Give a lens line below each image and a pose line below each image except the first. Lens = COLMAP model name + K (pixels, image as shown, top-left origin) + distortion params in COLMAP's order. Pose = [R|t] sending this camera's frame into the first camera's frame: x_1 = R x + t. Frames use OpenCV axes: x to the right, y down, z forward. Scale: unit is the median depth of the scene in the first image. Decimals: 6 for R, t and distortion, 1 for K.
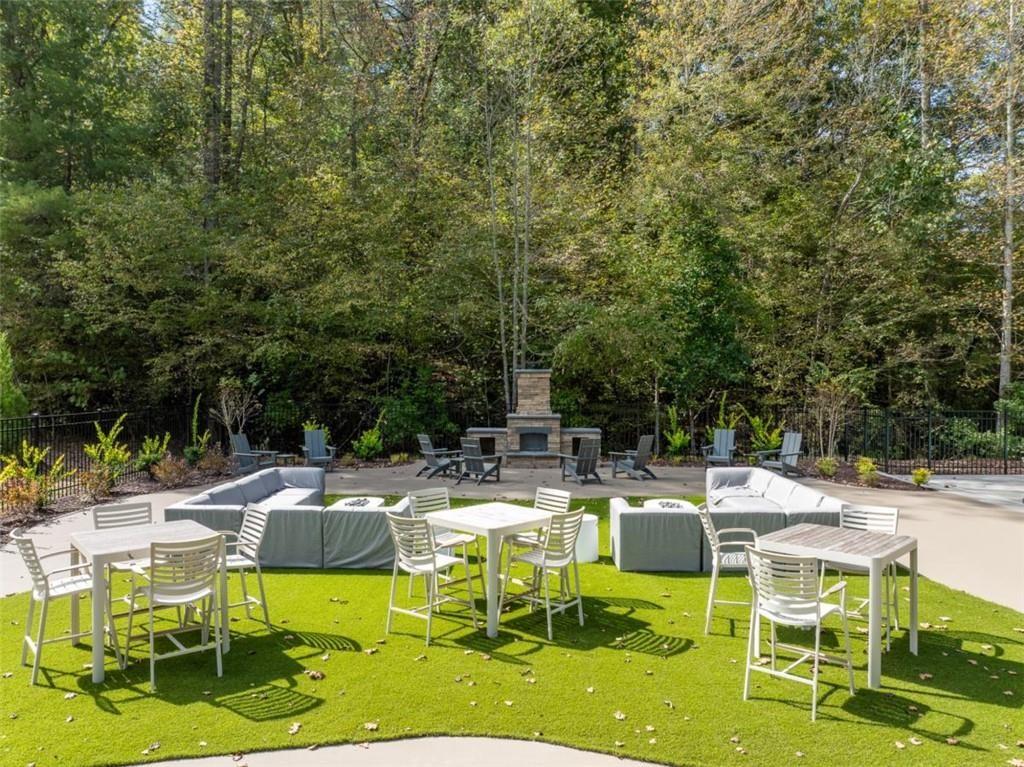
lens RADIAL K [[713.7, 0, 512.0], [0, 713.7, 383.5], [0, 0, 1]] dist [-0.004436, -0.001947]
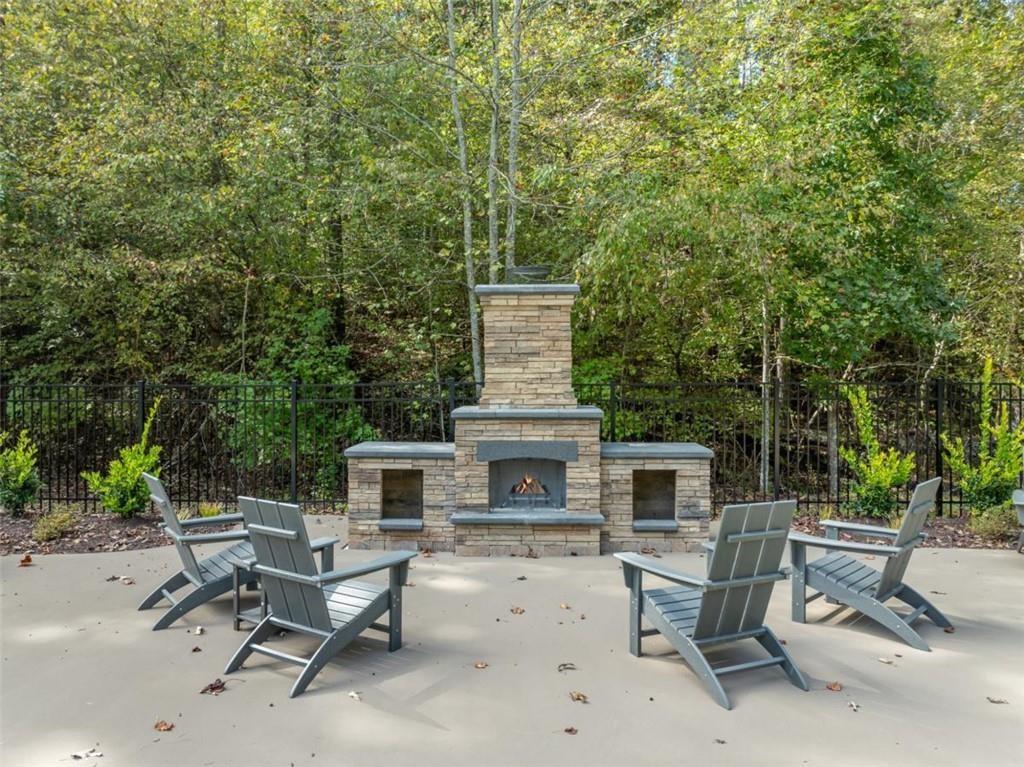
lens RADIAL K [[713.7, 0, 512.0], [0, 713.7, 383.5], [0, 0, 1]] dist [-0.004436, -0.001947]
pose [[0.999995, 0.000076, 0.003252, 0.021268], [-0.000079, 1.000000, 0.000953, 0.030809], [-0.003252, -0.000953, 0.999994, 0.634574]]
